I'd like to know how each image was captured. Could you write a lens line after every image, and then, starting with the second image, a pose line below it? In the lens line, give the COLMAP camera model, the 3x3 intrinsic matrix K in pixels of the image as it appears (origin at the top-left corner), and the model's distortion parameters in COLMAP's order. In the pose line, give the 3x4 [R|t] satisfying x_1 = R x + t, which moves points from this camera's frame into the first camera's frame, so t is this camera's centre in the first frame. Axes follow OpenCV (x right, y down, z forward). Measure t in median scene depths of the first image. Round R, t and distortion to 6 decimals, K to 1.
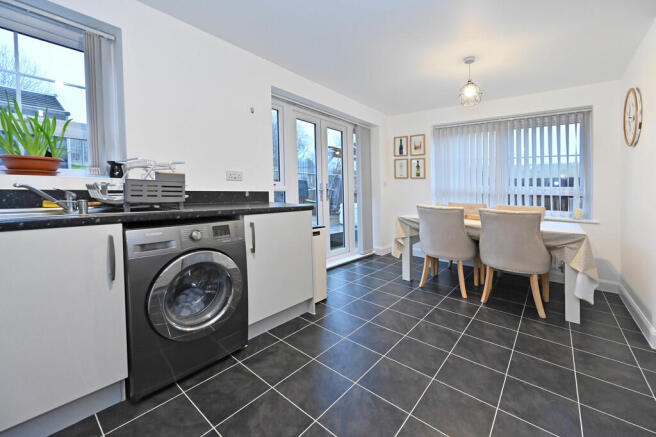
lens RADIAL K [[265.9, 0, 331.9], [0, 265.9, 180.6], [0, 0, 1]] dist [0.000576, 0.000191]
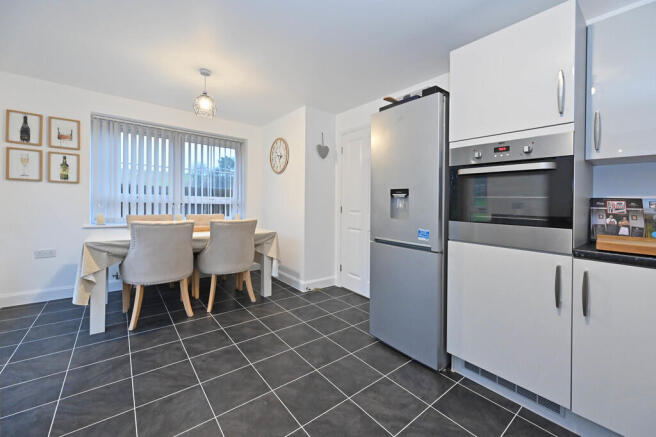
lens RADIAL K [[268.0, 0, 325.5], [0, 268.0, 183.1], [0, 0, 1]] dist [0.000384, 0.000269]
pose [[0.206656, 0.052600, 0.976999, -0.294336], [-0.044637, 0.998021, -0.044290, -0.009095], [-0.977395, -0.034457, 0.208594, 0.285362]]
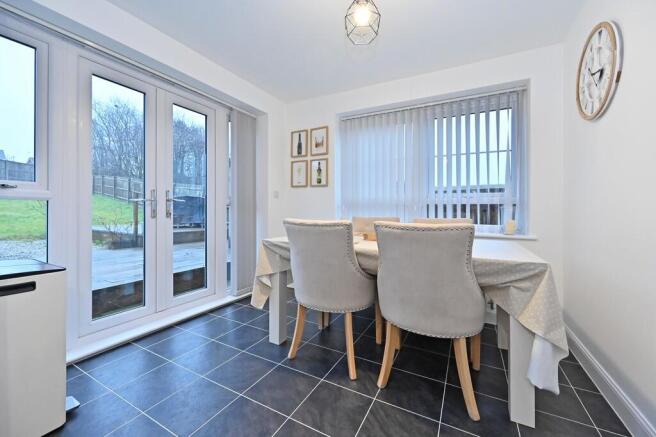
lens RADIAL K [[268.1, 0, 329.0], [0, 268.1, 210.9], [0, 0, 1]] dist [0.000456, 0.000062]
pose [[0.977167, -0.013666, 0.212032, 0.271290], [0.006626, 0.999404, 0.033880, 0.049362], [-0.212369, -0.031702, 0.976675, 0.374675]]
